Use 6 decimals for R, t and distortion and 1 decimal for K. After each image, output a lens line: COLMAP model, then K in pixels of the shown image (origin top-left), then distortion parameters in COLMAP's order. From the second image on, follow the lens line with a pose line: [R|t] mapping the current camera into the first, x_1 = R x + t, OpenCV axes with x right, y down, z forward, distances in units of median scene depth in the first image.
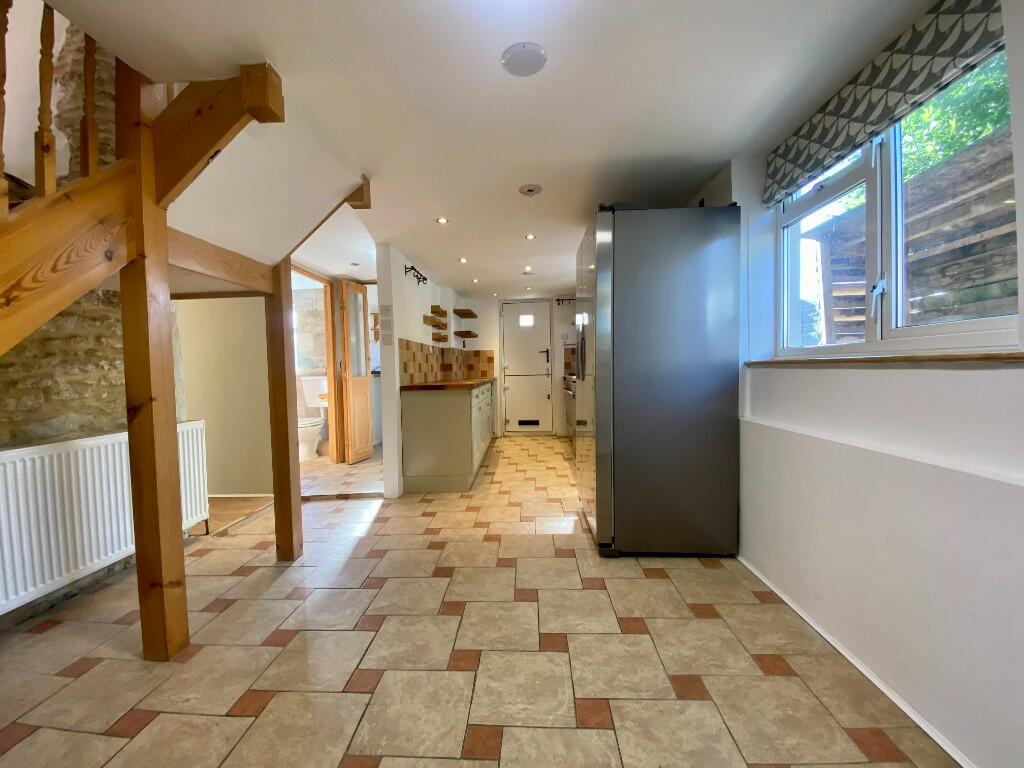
lens RADIAL K [[413.2, 0, 506.6], [0, 413.2, 386.3], [0, 0, 1]] dist [0.001889, -0.000163]
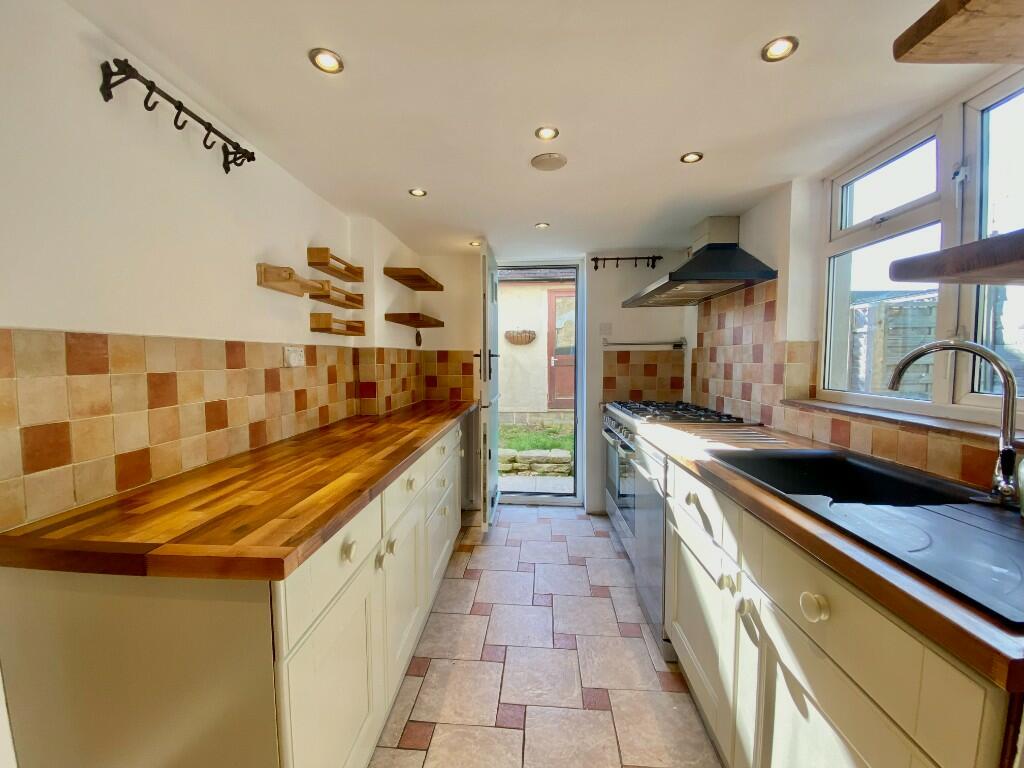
lens RADIAL K [[413.2, 0, 506.6], [0, 413.2, 386.3], [0, 0, 1]] dist [0.001889, -0.000163]
pose [[0.999697, 0.020420, -0.013765, 0.022517], [-0.020042, 0.999434, 0.027030, -0.064916], [0.014309, -0.026746, 0.999540, 0.529080]]
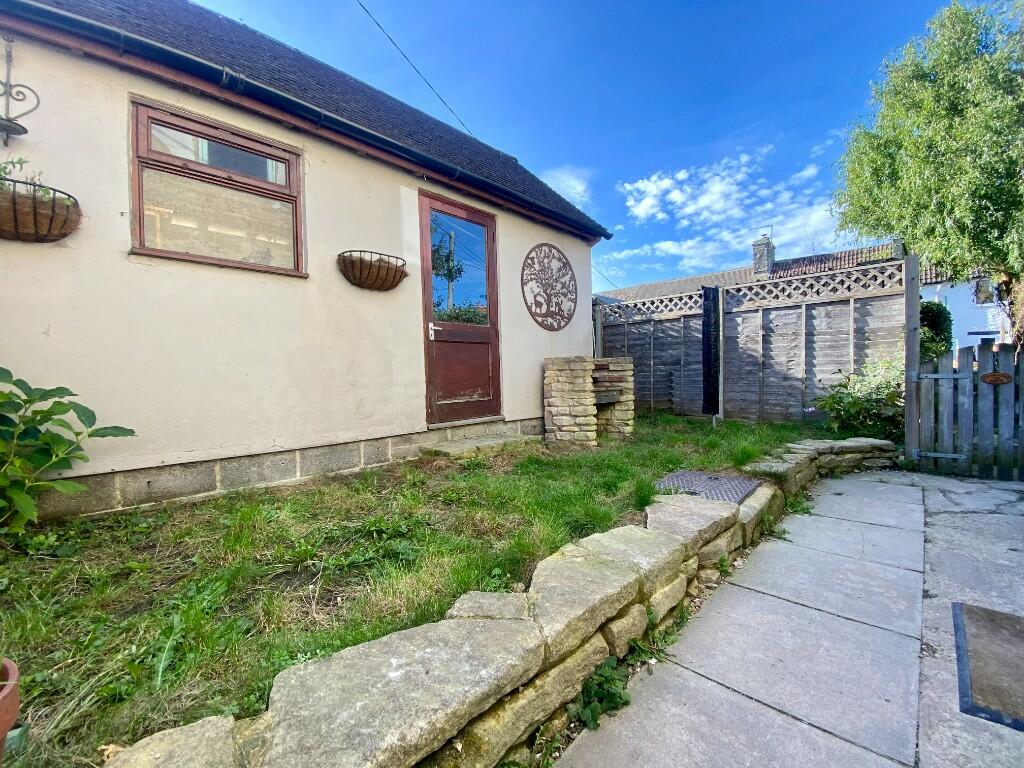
lens RADIAL K [[413.2, 0, 506.6], [0, 413.2, 386.3], [0, 0, 1]] dist [0.001889, -0.000163]
pose [[0.657028, -0.015129, 0.753714, -0.120602], [0.036508, 0.999264, -0.011767, -0.038537], [-0.752981, 0.035248, 0.657097, 0.900333]]
